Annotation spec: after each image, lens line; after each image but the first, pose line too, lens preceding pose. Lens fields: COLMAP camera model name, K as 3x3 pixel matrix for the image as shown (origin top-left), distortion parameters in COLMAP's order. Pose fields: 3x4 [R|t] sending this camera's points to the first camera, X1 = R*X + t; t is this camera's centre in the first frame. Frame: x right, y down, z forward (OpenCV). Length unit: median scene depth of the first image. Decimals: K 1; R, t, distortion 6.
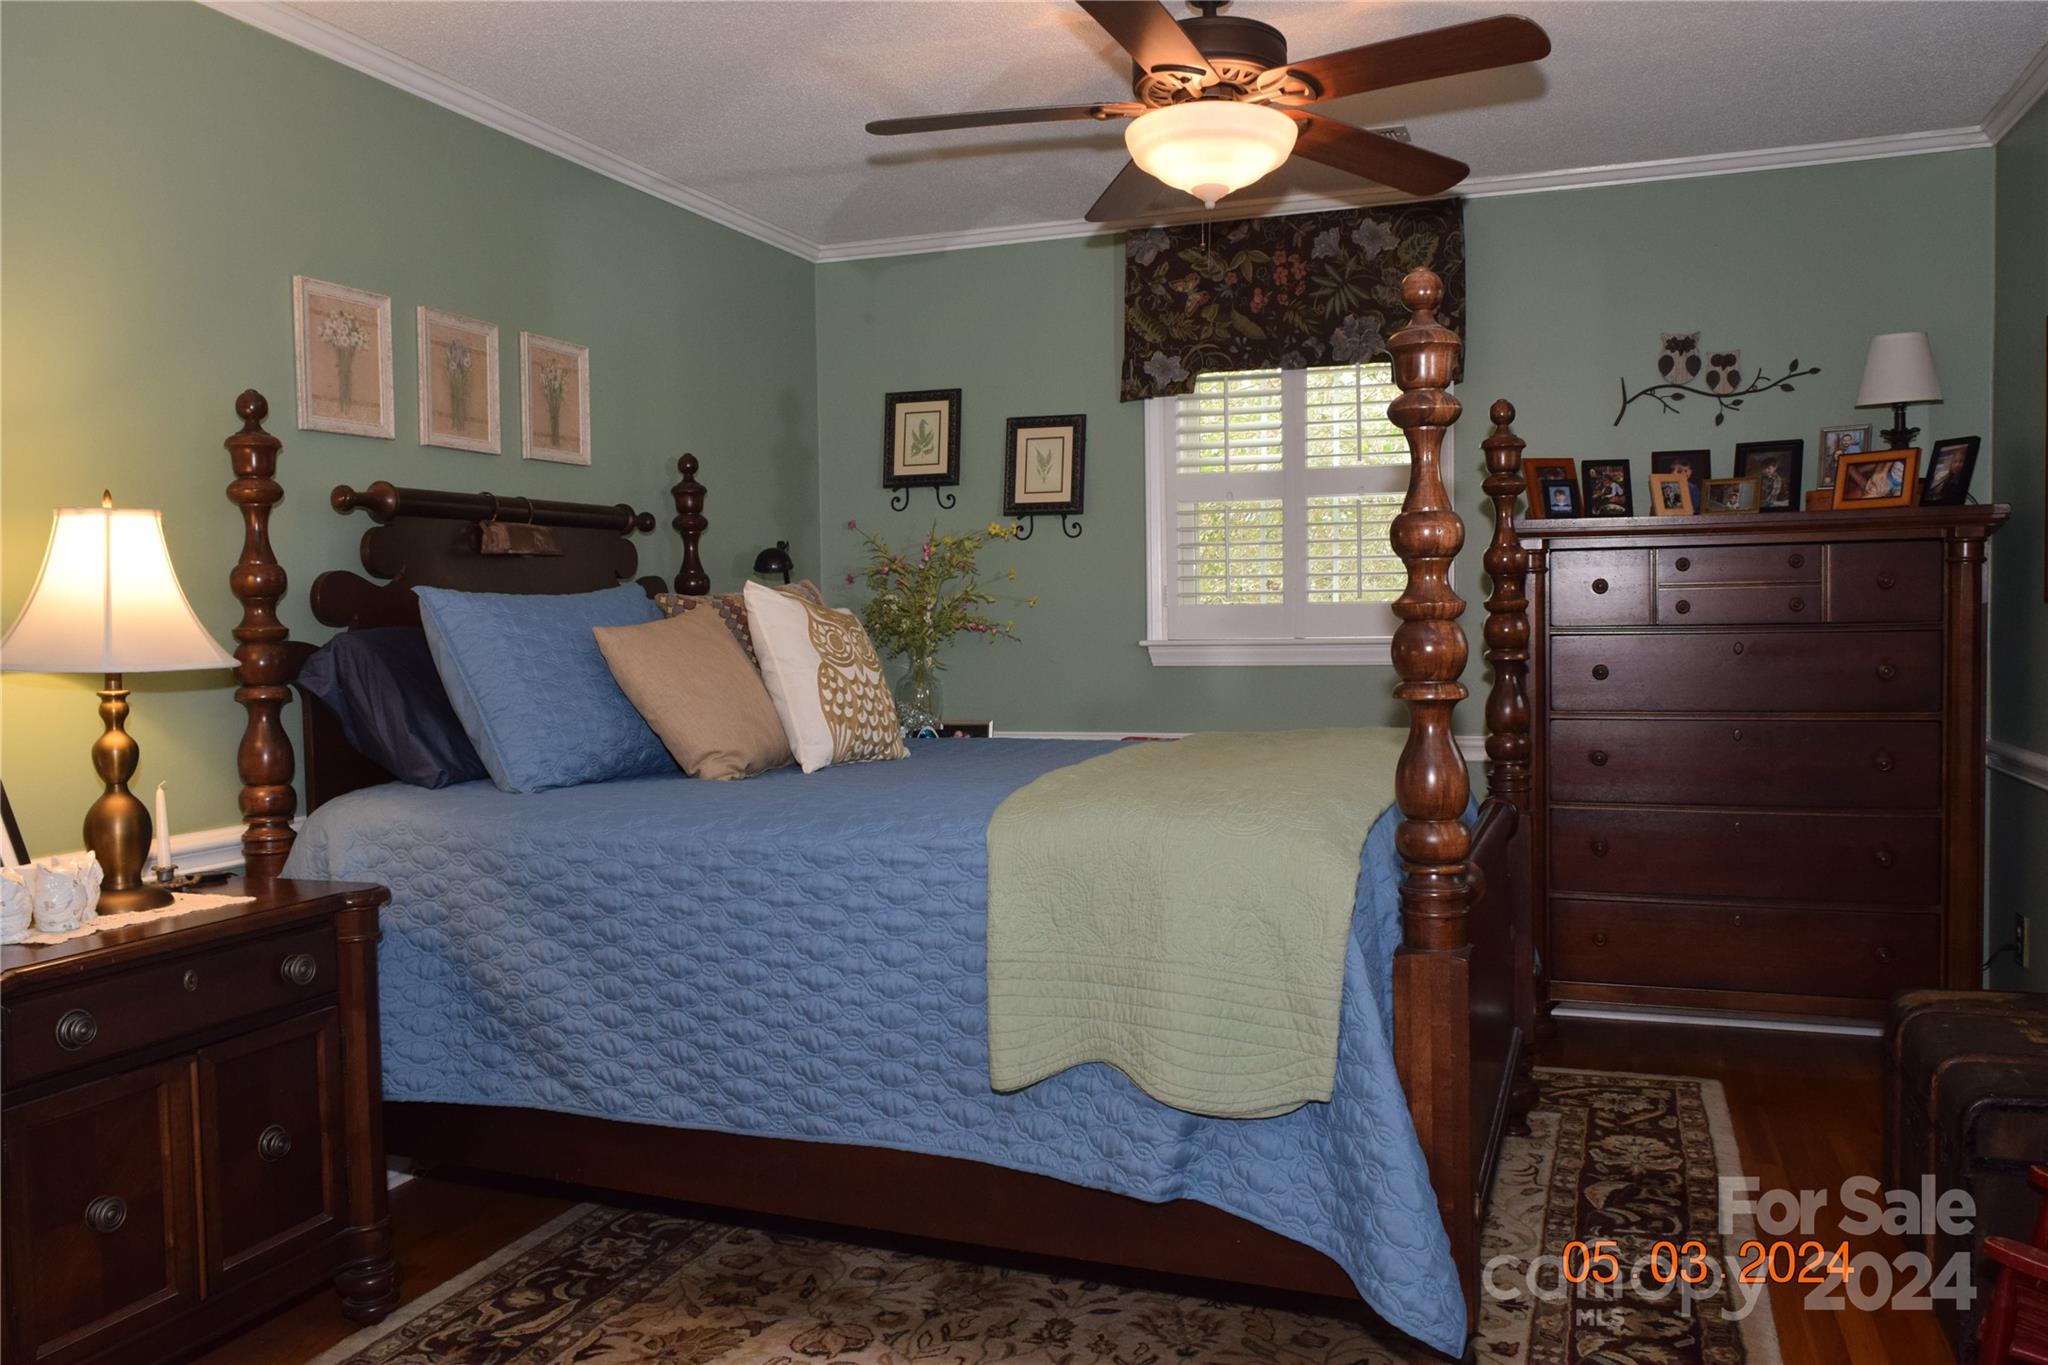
lens RADIAL K [[1610.3, 0, 1026.3], [0, 1610.3, 665.7], [0, 0, 1]] dist [-0.003476, 0.007432]
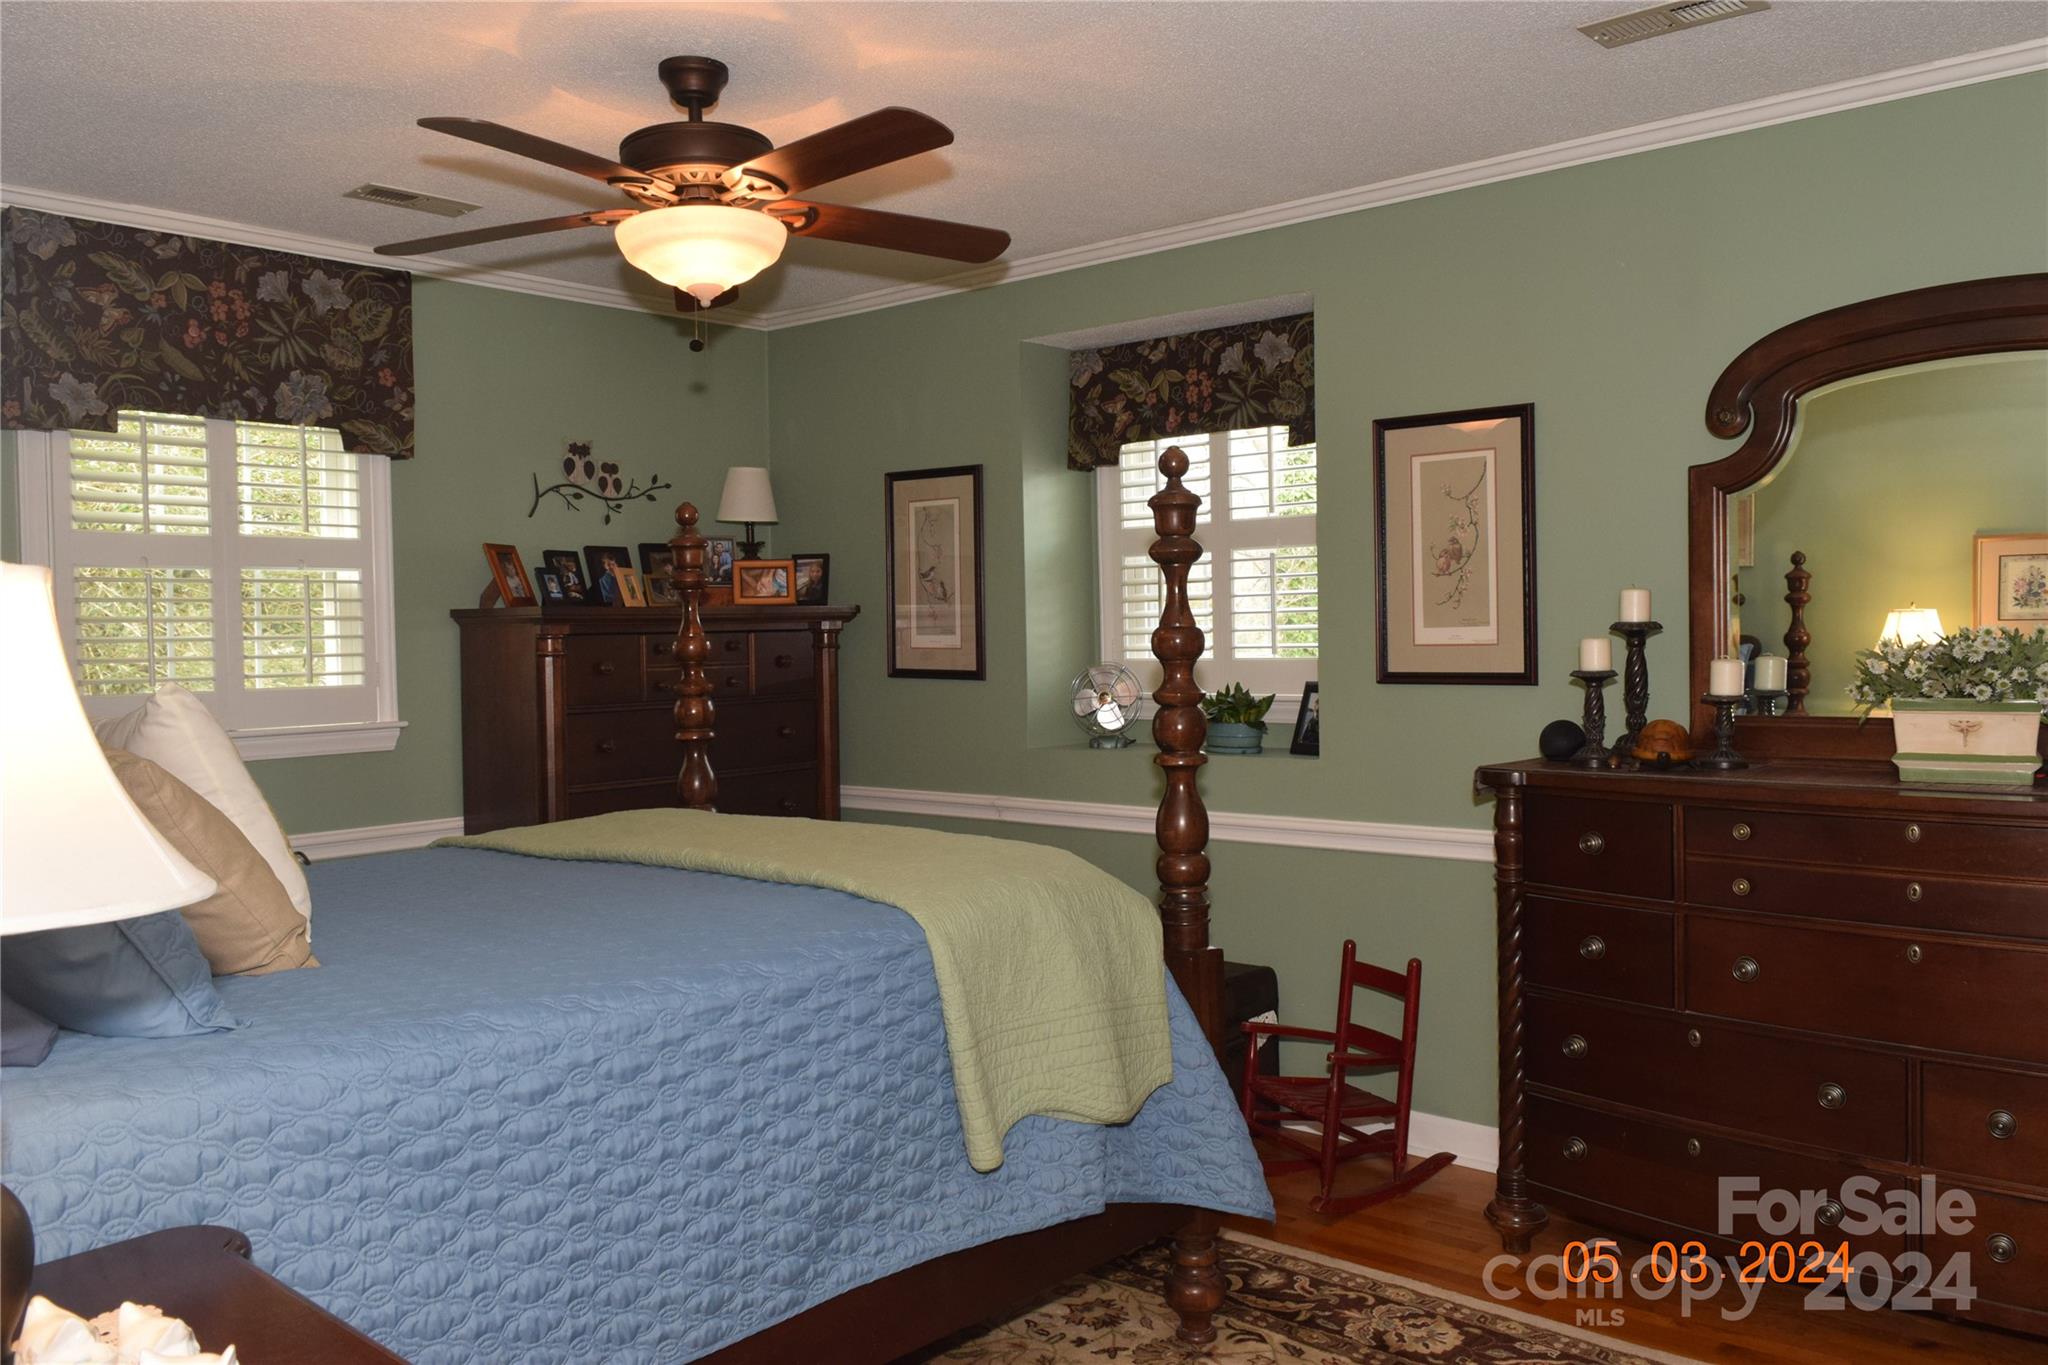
lens RADIAL K [[1610.3, 0, 1024.5], [0, 1610.3, 681.6], [0, 0, 1]] dist [-0.003476, 0.007432]
pose [[0.365740, -0.021004, 0.930480, -0.494027], [0.044981, 0.998976, 0.004869, -0.028966], [-0.929629, 0.040073, 0.366311, 0.294550]]
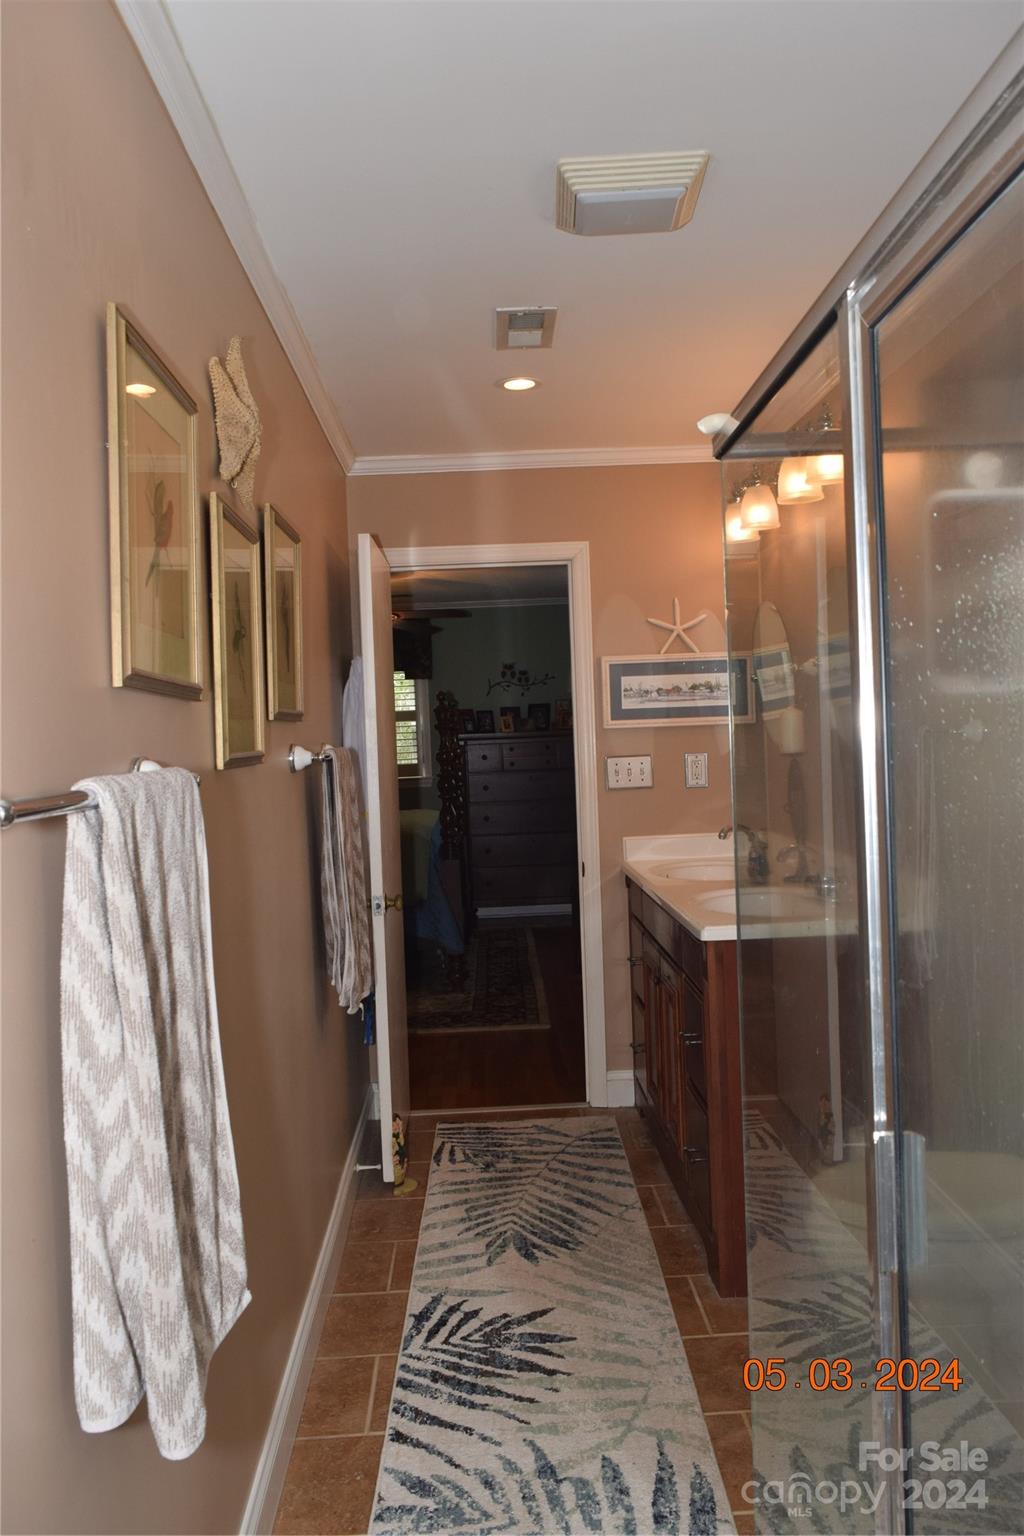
lens RADIAL K [[1207.7, 0, 507.0], [0, 1207.7, 768.6], [0, 0, 1]] dist [-0.003476, 0.007432]
pose [[0.931906, -0.025667, 0.361790, -0.317376], [0.037676, 0.998947, -0.026177, 0.023168], [-0.360737, 0.038025, 0.931892, -0.838615]]
